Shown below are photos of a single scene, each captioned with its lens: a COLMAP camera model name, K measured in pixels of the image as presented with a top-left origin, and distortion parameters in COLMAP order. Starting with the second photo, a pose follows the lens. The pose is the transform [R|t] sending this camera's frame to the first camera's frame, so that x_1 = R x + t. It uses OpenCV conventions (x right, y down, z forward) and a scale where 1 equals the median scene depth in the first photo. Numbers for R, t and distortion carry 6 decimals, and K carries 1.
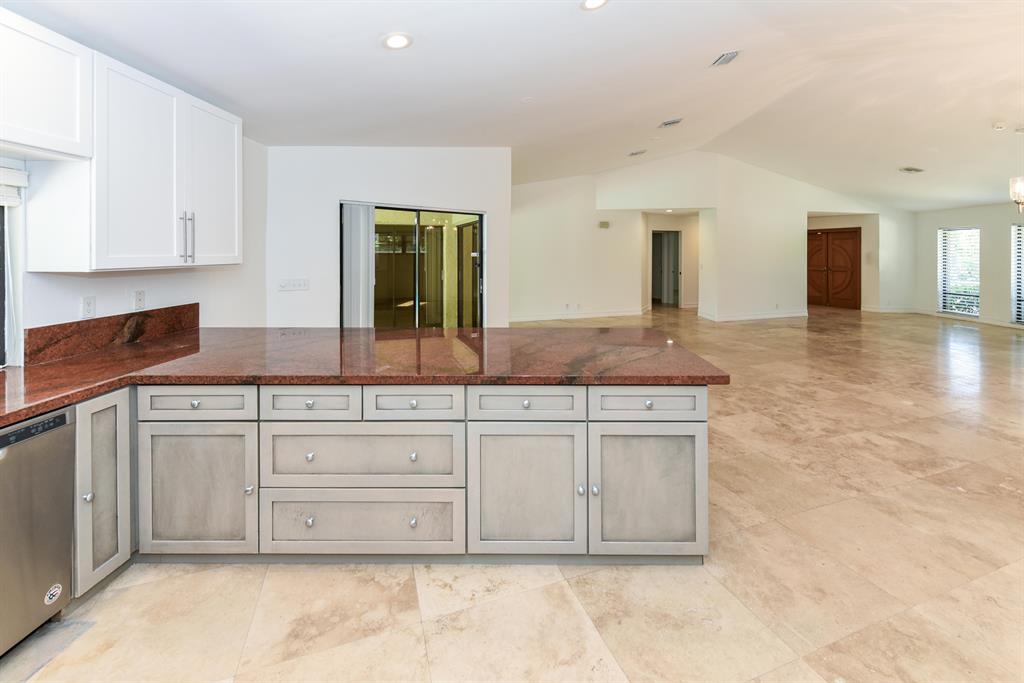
lens RADIAL K [[434.0, 0, 516.1], [0, 434.0, 250.3], [0, 0, 1]] dist [-0.001506, -0.000055]
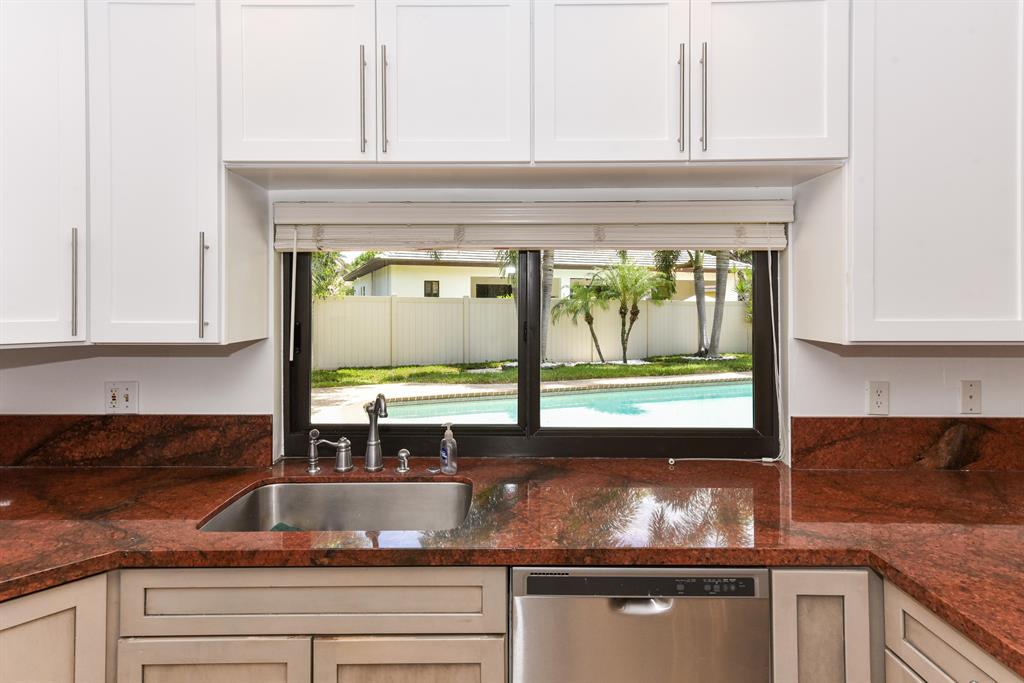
lens RADIAL K [[550.8, 0, 515.6], [0, 550.8, 304.3], [0, 0, 1]] dist [0.003144, 0.000944]
pose [[0.020514, -0.002295, -0.999787, -0.215426], [0.000418, 0.999997, -0.002286, -0.005506], [0.999789, -0.000371, 0.020515, 0.515803]]
